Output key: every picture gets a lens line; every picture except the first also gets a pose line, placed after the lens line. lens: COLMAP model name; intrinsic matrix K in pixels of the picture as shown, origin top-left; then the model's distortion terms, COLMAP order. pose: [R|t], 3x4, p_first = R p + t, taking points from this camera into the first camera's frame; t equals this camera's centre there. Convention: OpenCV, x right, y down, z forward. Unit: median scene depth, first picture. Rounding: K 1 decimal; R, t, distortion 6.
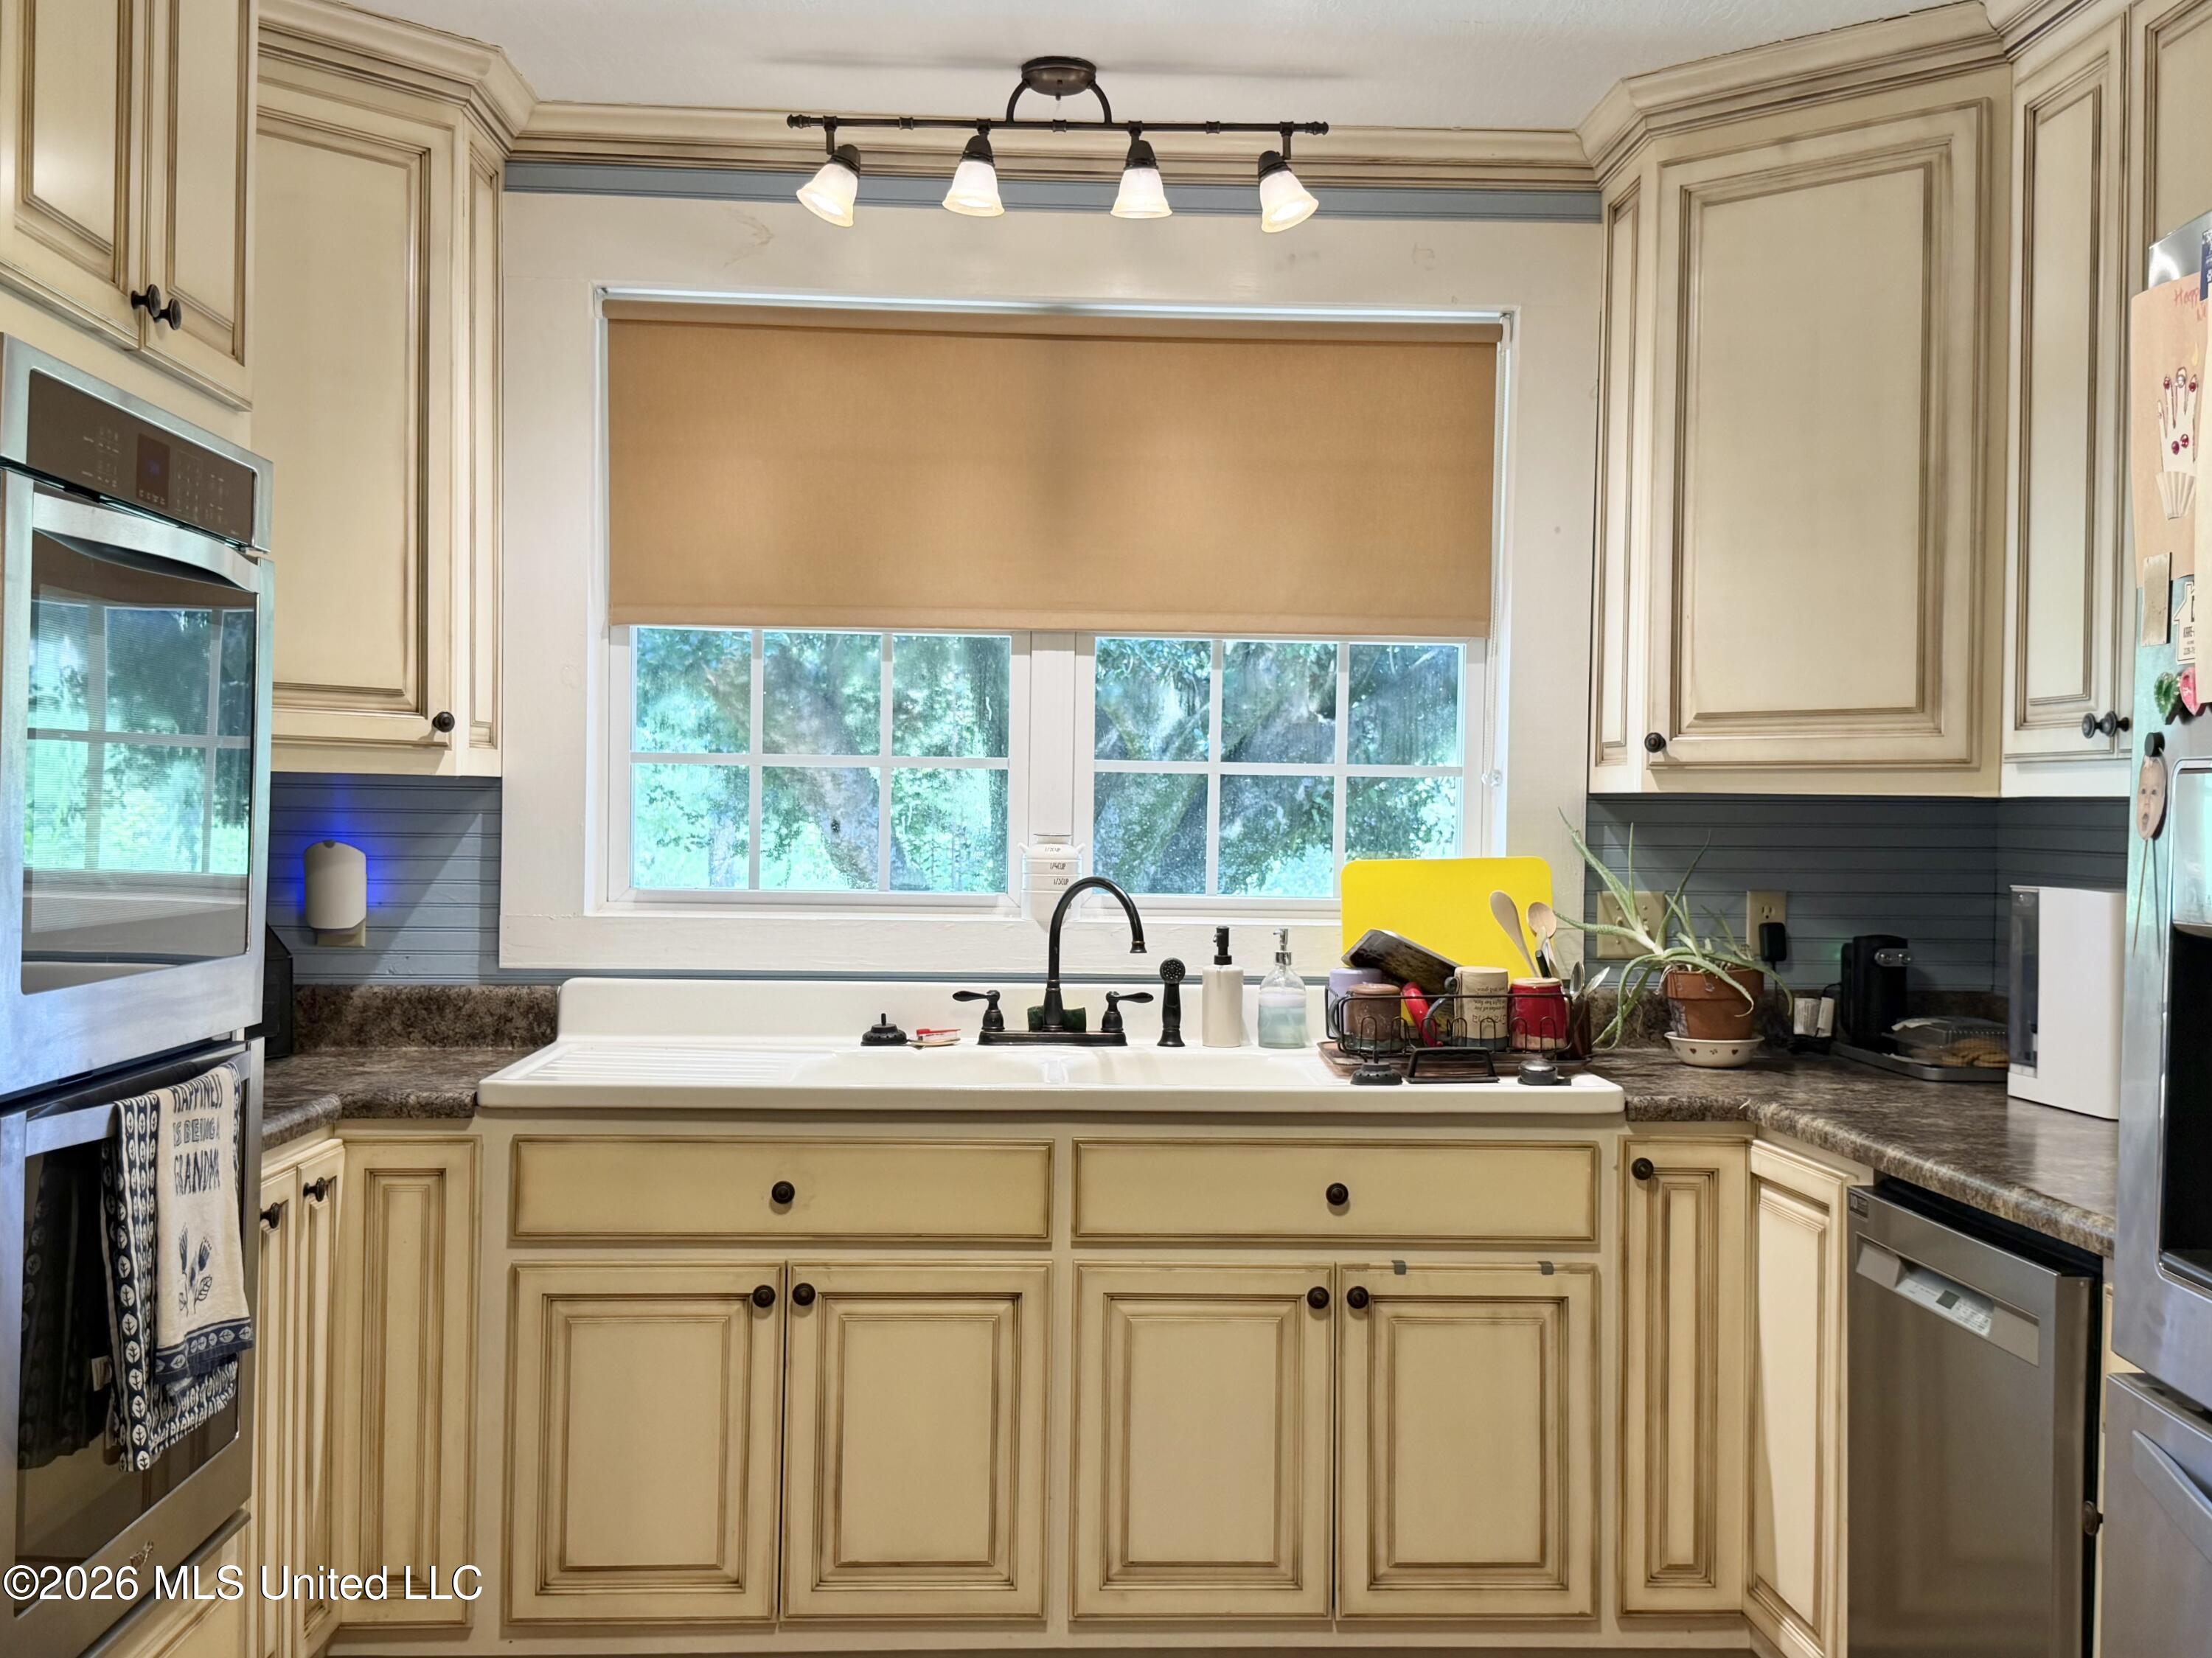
lens RADIAL K [[2293.1, 0, 1119.5], [0, 2293.1, 844.6], [0, 0, 1]] dist [0.197852, -0.455174]
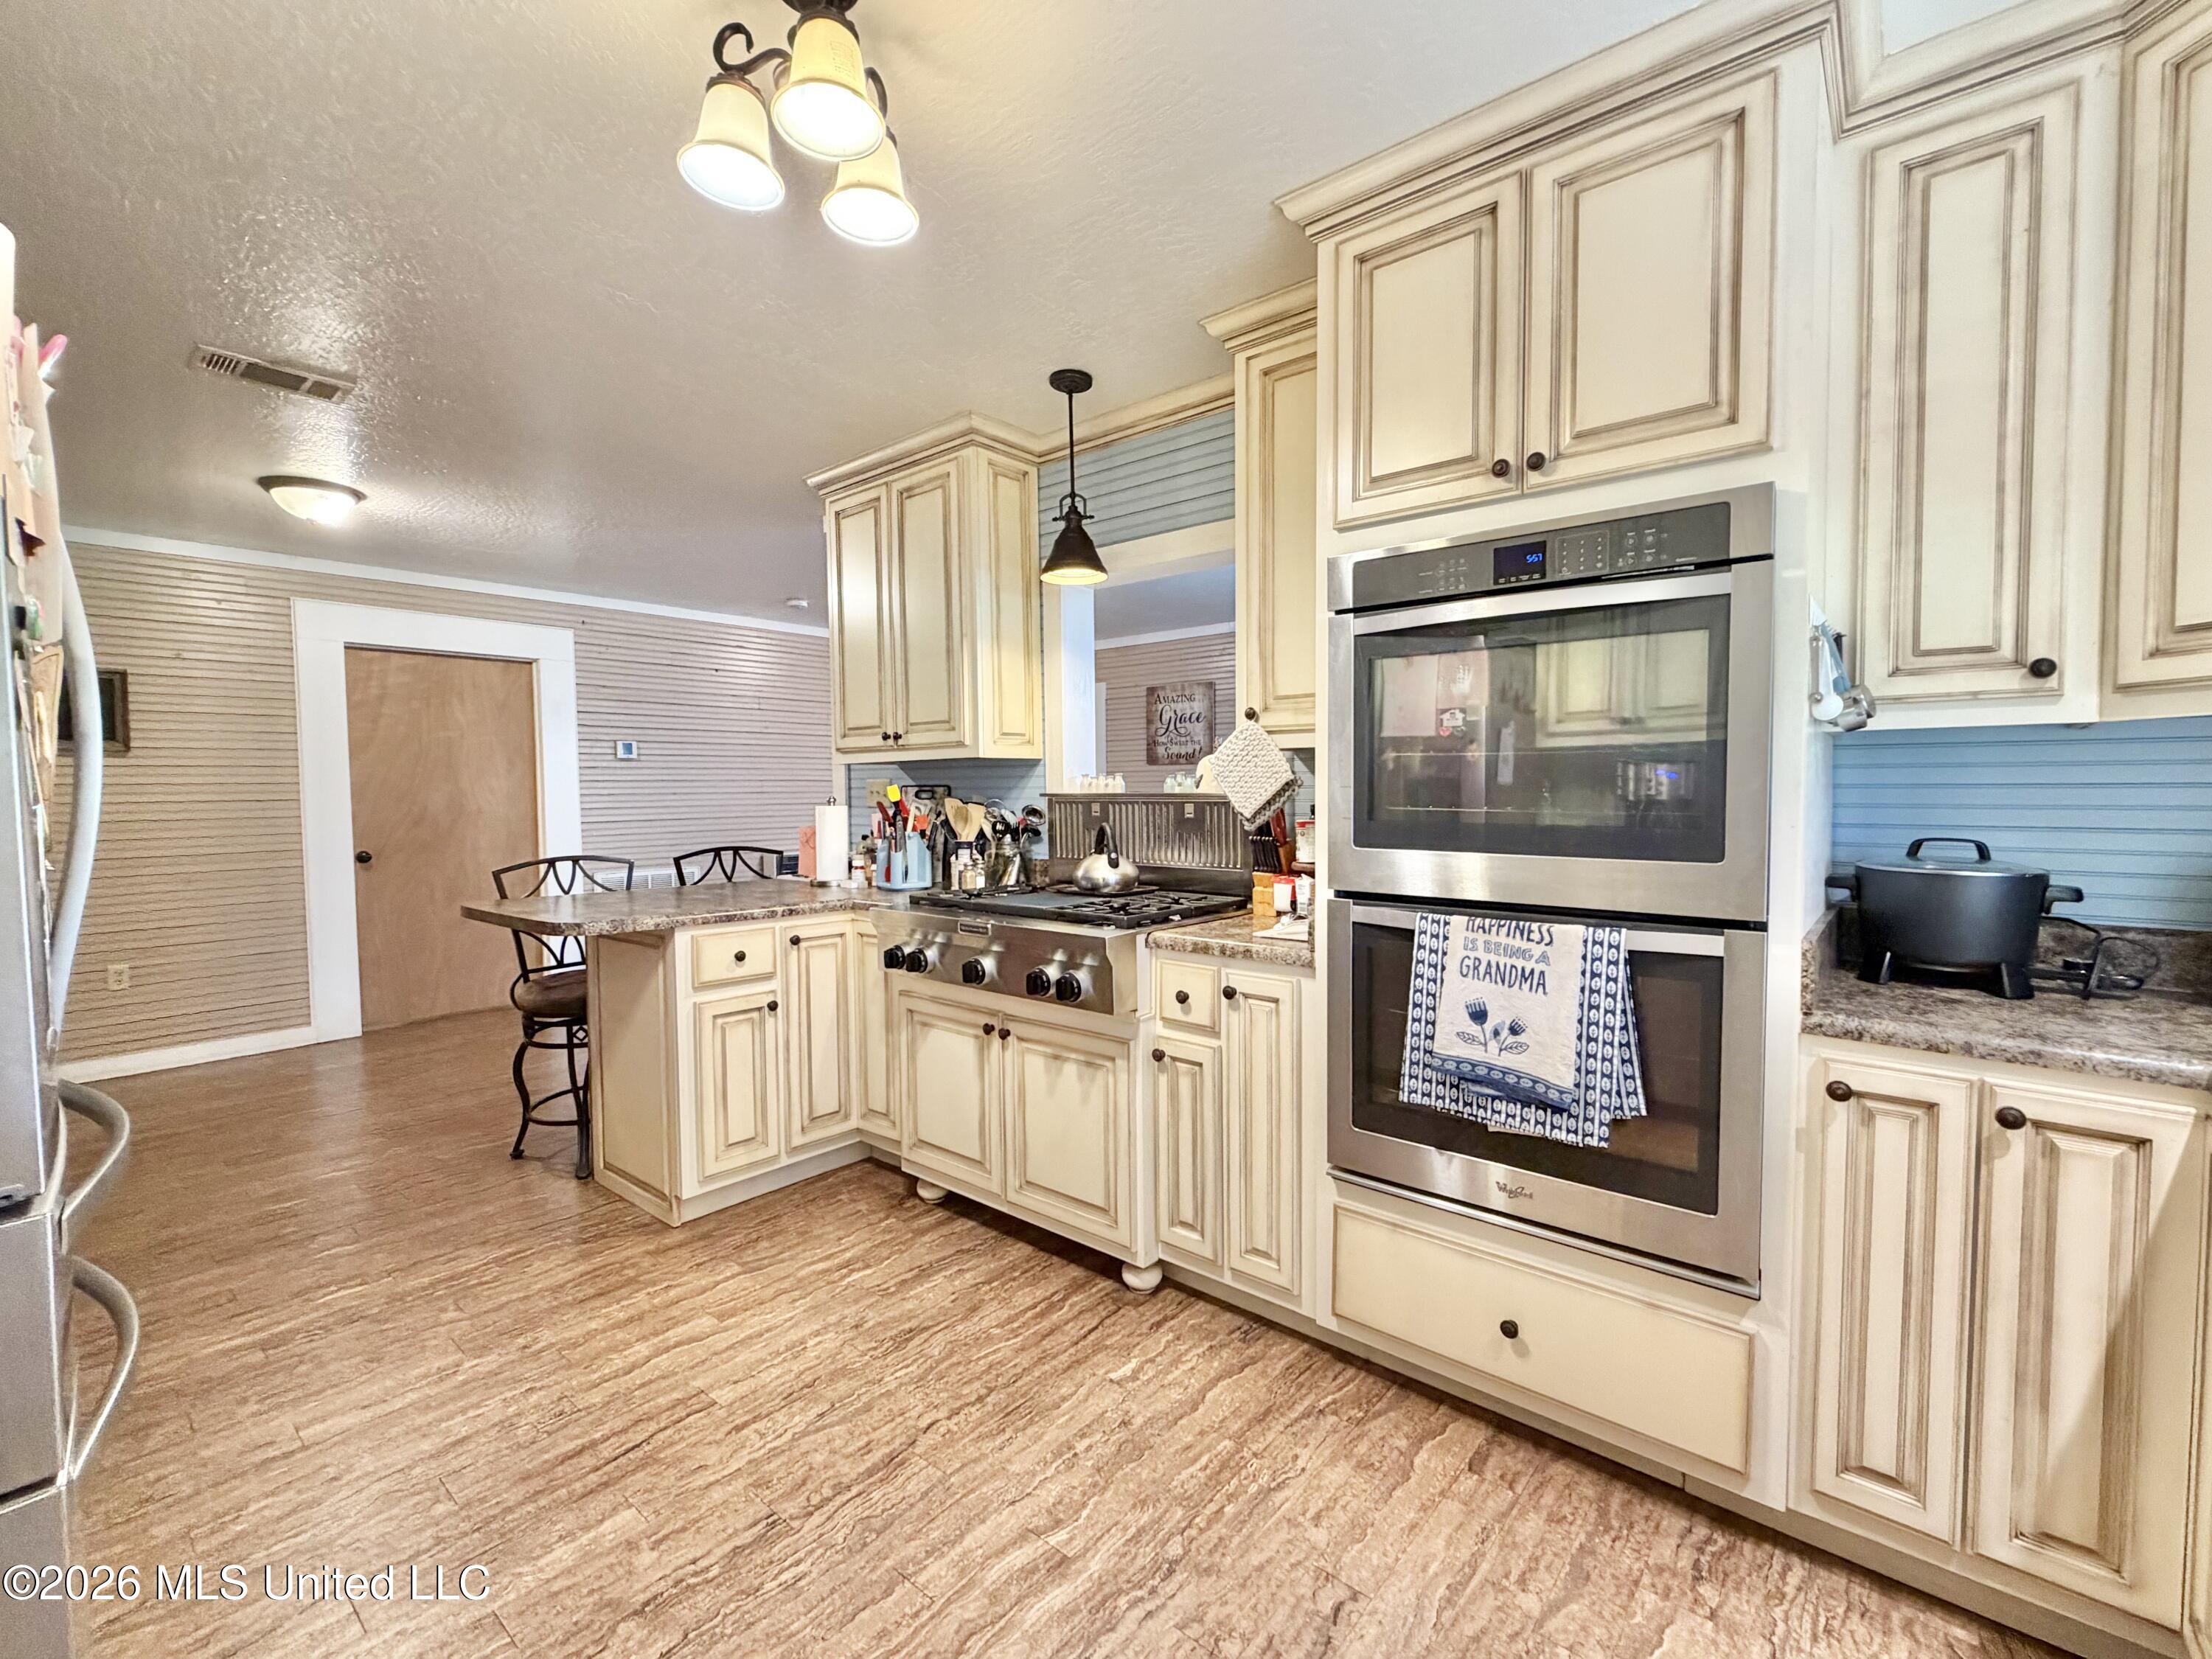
lens RADIAL K [[959.2, 0, 1104.1], [0, 959.2, 829.2], [0, 0, 1]] dist [0.001439, -0.000455]
pose [[-0.685678, 0.015898, -0.727732, 0.211406], [-0.019294, 0.999013, 0.040004, 0.008552], [0.727649, 0.041471, -0.684694, 0.864624]]
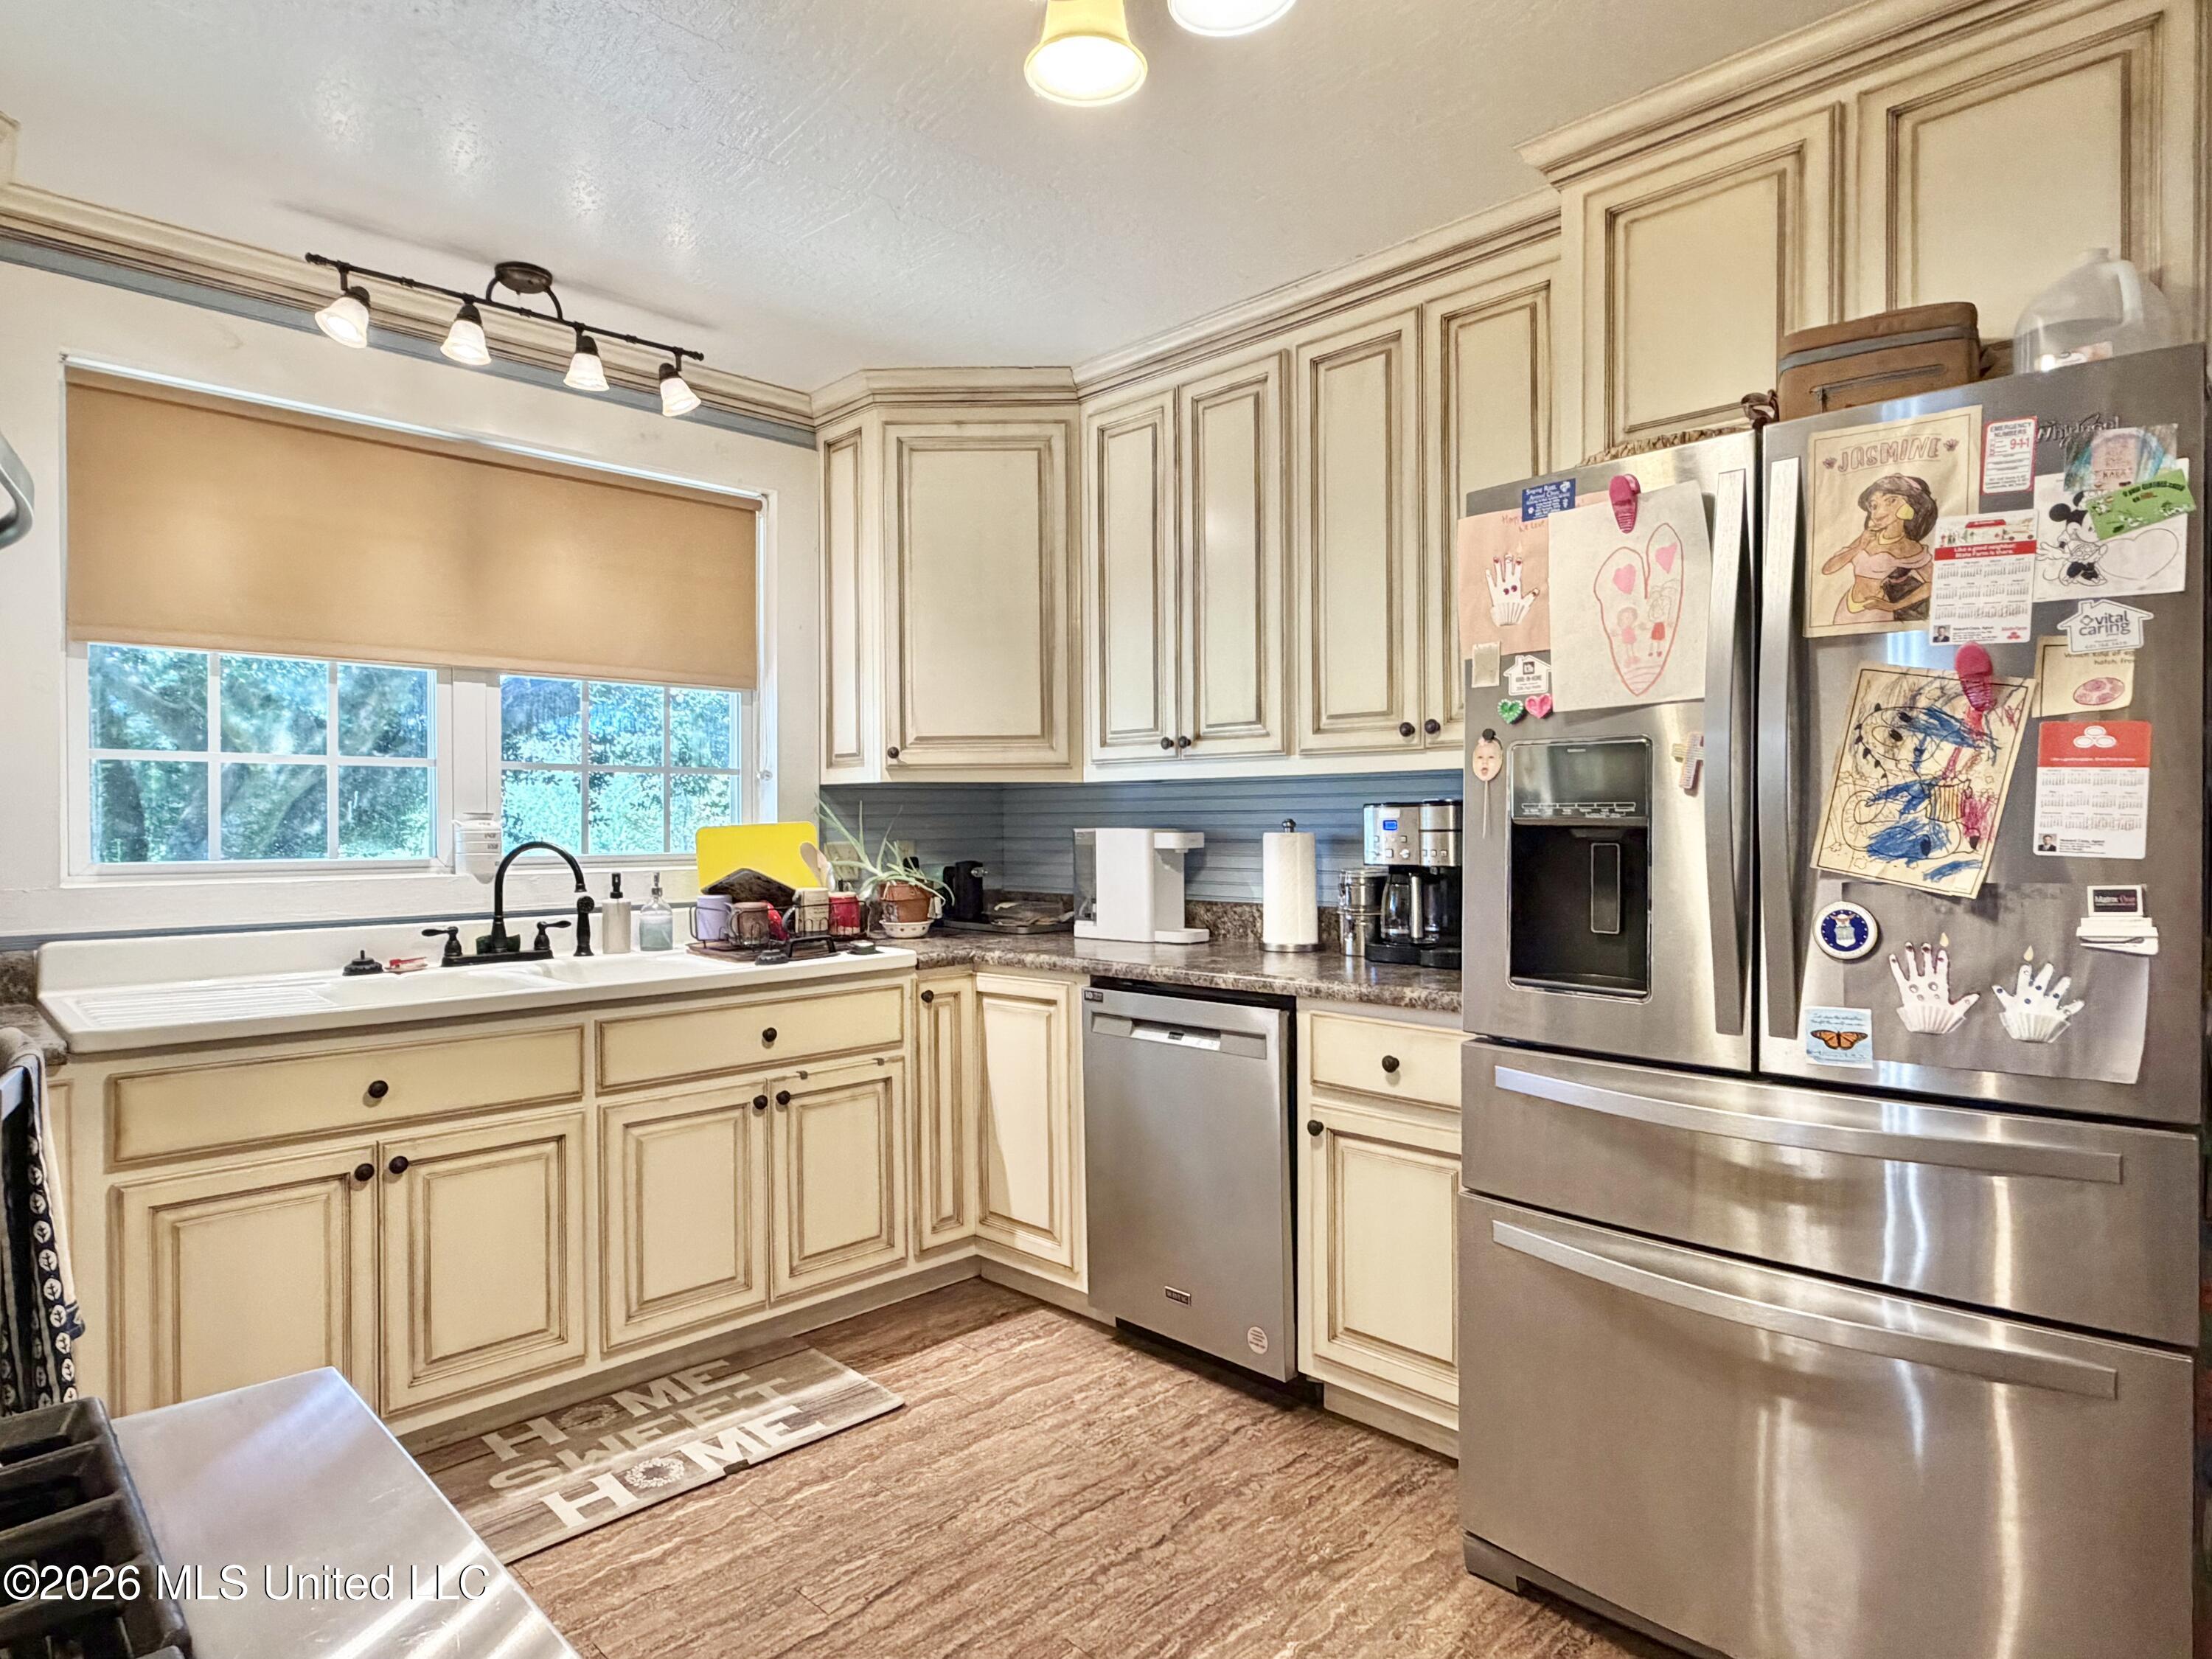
lens RADIAL K [[1250.7, 0, 1095.7], [0, 1250.7, 829.1], [0, 0, 1]] dist [0.000991, 0.001696]
pose [[0.751707, -0.022390, 0.659117, -0.278009], [0.026914, 0.999632, 0.003262, 0.014171], [-0.658948, 0.015288, 0.752033, 0.199993]]
